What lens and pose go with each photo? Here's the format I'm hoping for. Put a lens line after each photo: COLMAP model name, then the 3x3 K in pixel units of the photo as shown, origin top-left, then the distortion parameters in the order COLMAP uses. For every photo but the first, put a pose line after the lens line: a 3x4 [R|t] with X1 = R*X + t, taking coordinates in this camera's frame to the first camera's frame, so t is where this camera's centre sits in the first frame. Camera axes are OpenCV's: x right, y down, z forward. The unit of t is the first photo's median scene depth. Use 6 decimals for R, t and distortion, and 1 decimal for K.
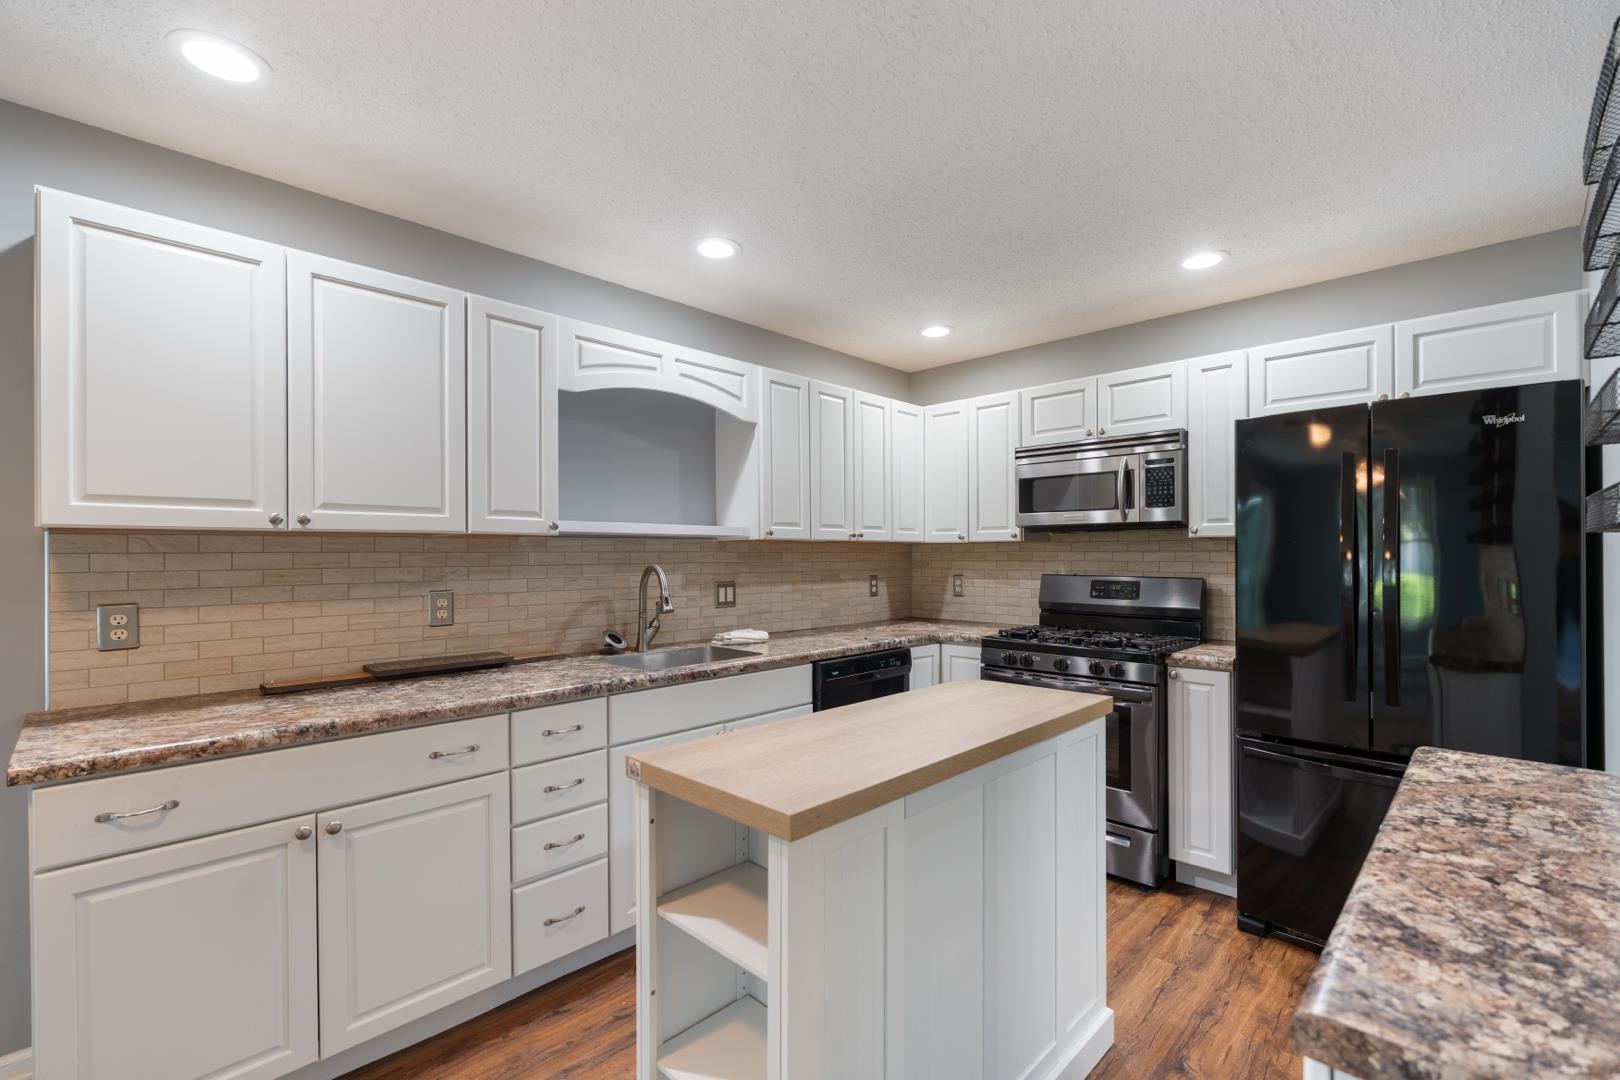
lens RADIAL K [[710.0, 0, 809.5], [0, 710.0, 552.3], [0, 0, 1]] dist [-0.010796, 0.003677]
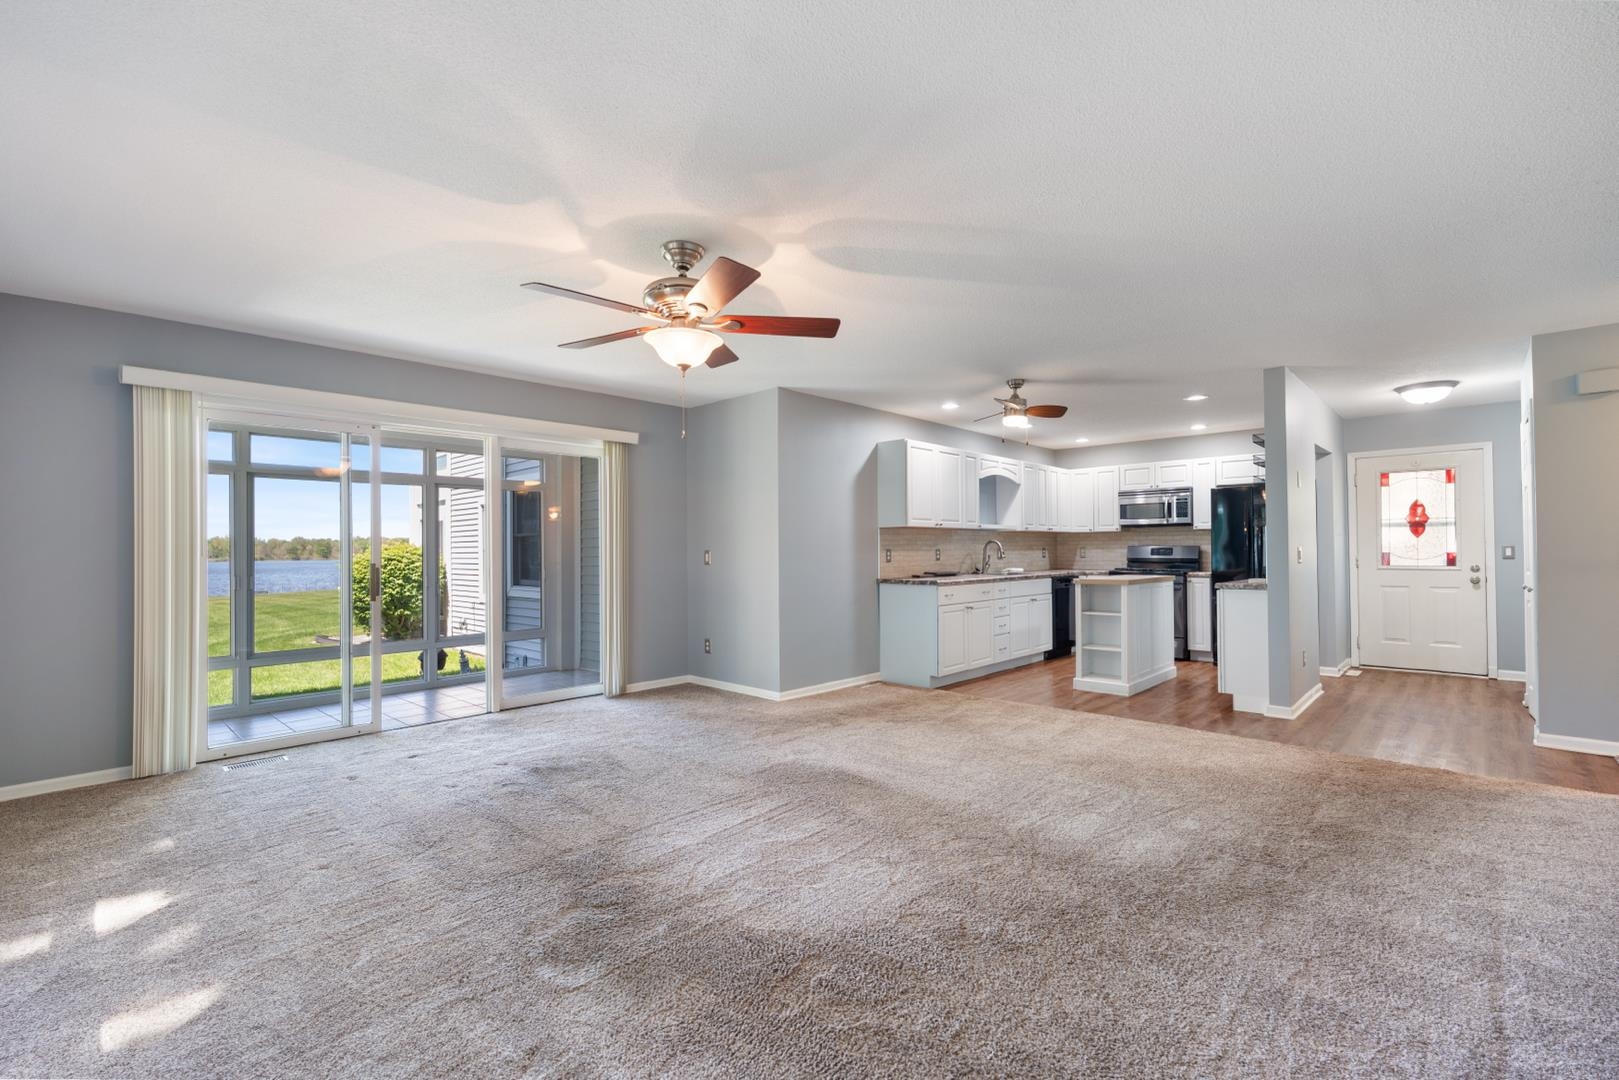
lens RADIAL K [[709.6, 0, 809.7], [0, 709.6, 548.2], [0, 0, 1]] dist [-0.010796, 0.003677]
pose [[0.999793, -0.003980, 0.019931, -0.941601], [0.004002, 0.999991, -0.001072, 0.046148], [-0.019927, 0.001151, 0.999801, -1.595705]]
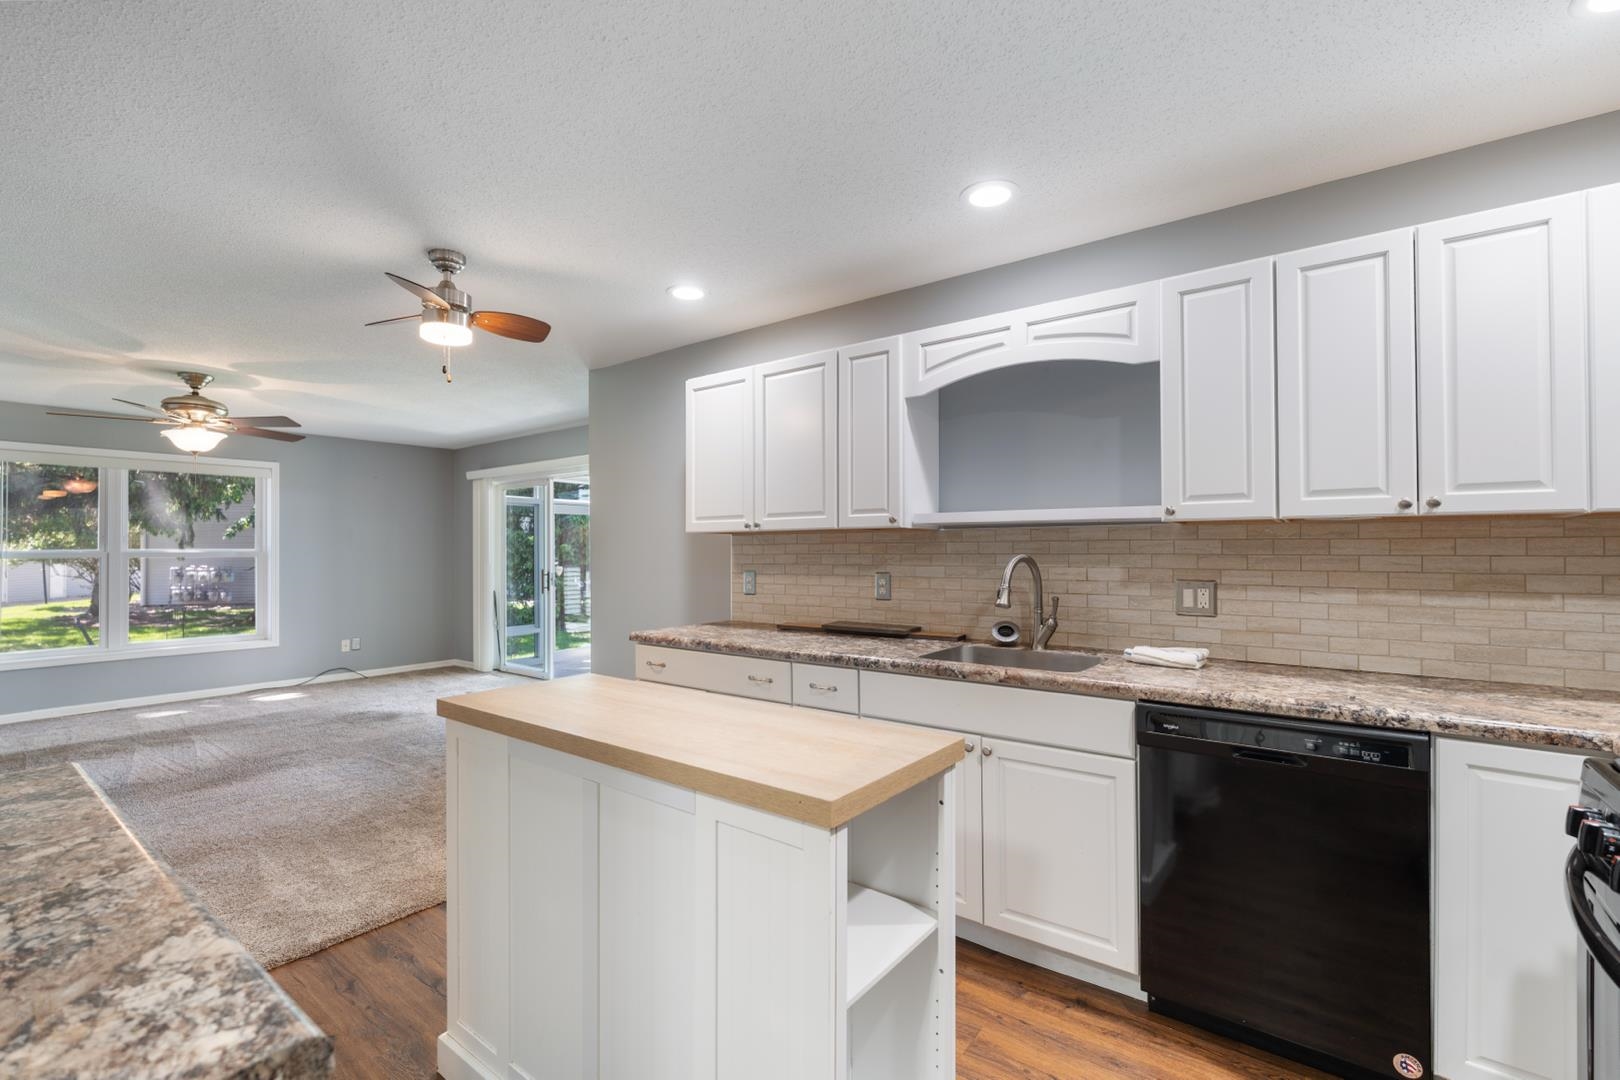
lens RADIAL K [[710.0, 0, 822.1], [0, 710.0, 540.8], [0, 0, 1]] dist [-0.010796, 0.003677]
pose [[0.130175, -0.007315, -0.991464, 0.648921], [0.007883, 0.999949, -0.006342, 0.002873], [0.991460, -0.006990, 0.130226, 0.617738]]
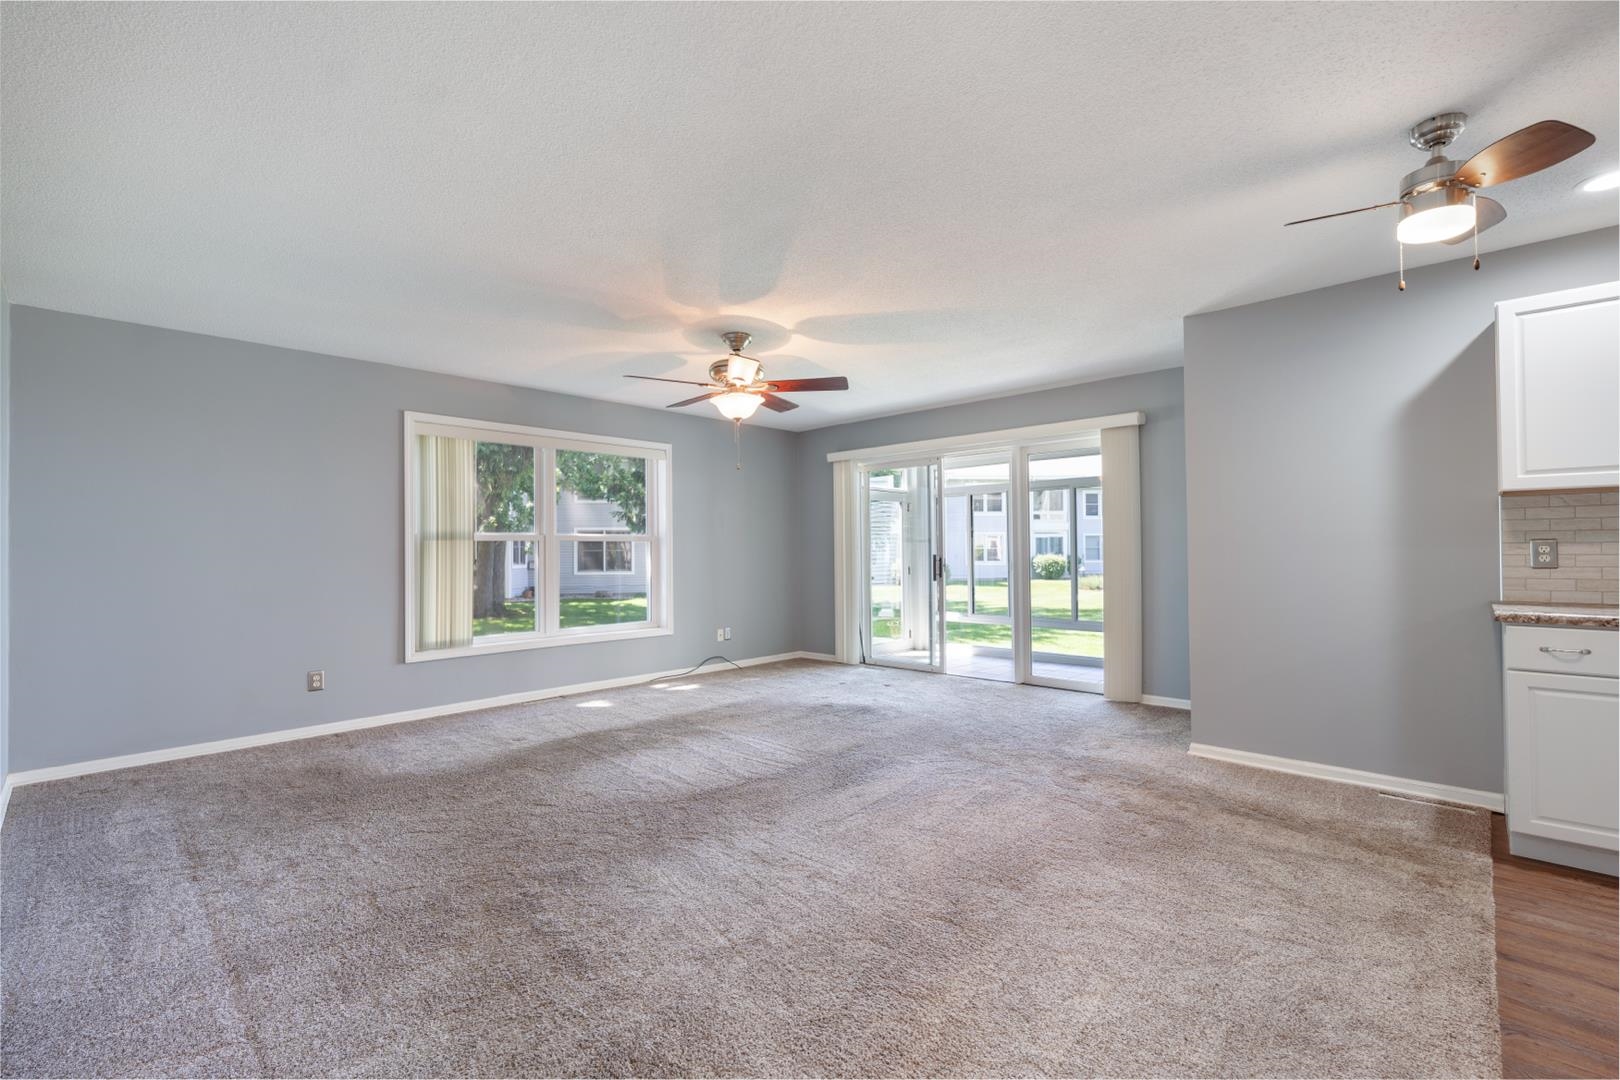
lens RADIAL K [[710.0, 0, 817.7], [0, 710.0, 541.1], [0, 0, 1]] dist [-0.010796, 0.003677]
pose [[0.023524, -0.009636, -0.999677, 0.367084], [0.009238, 0.999913, -0.009421, 0.051045], [0.999681, -0.009014, 0.023611, -0.435416]]
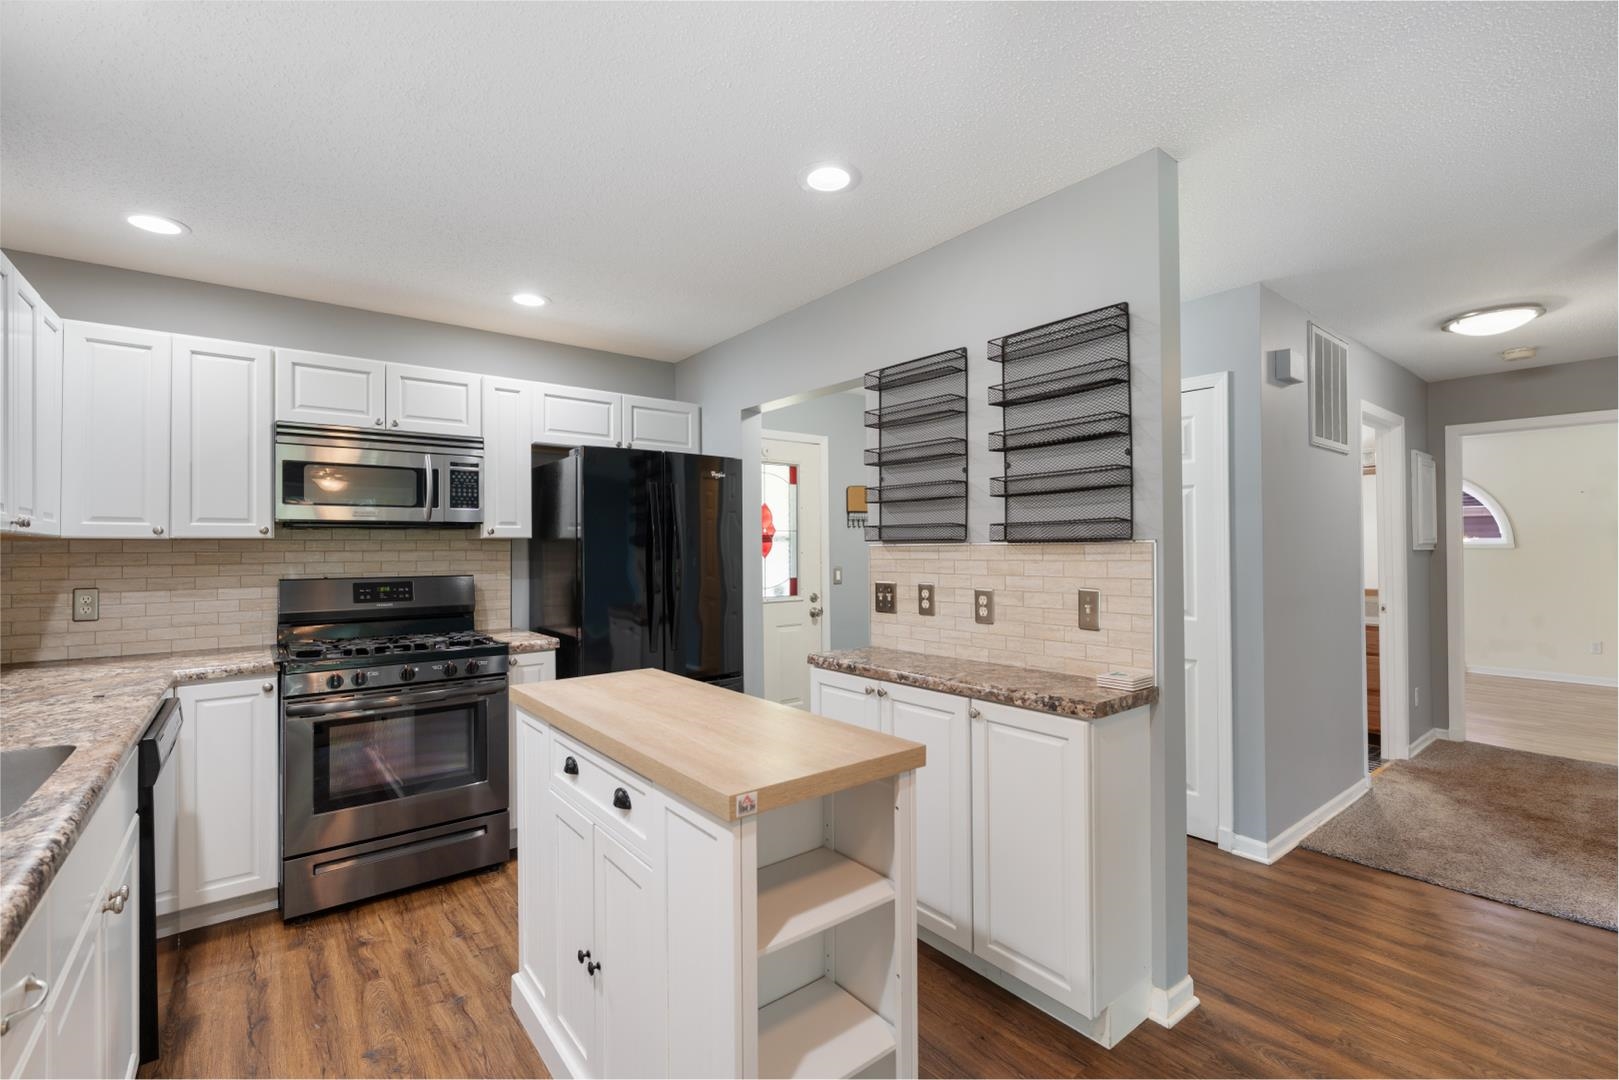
lens RADIAL K [[709.6, 0, 806.3], [0, 709.6, 542.7], [0, 0, 1]] dist [-0.010796, 0.003677]
pose [[0.119049, 0.009186, 0.992846, -0.513669], [0.005309, 0.999937, -0.009888, 0.000349], [-0.992874, 0.006448, 0.118993, 0.390593]]
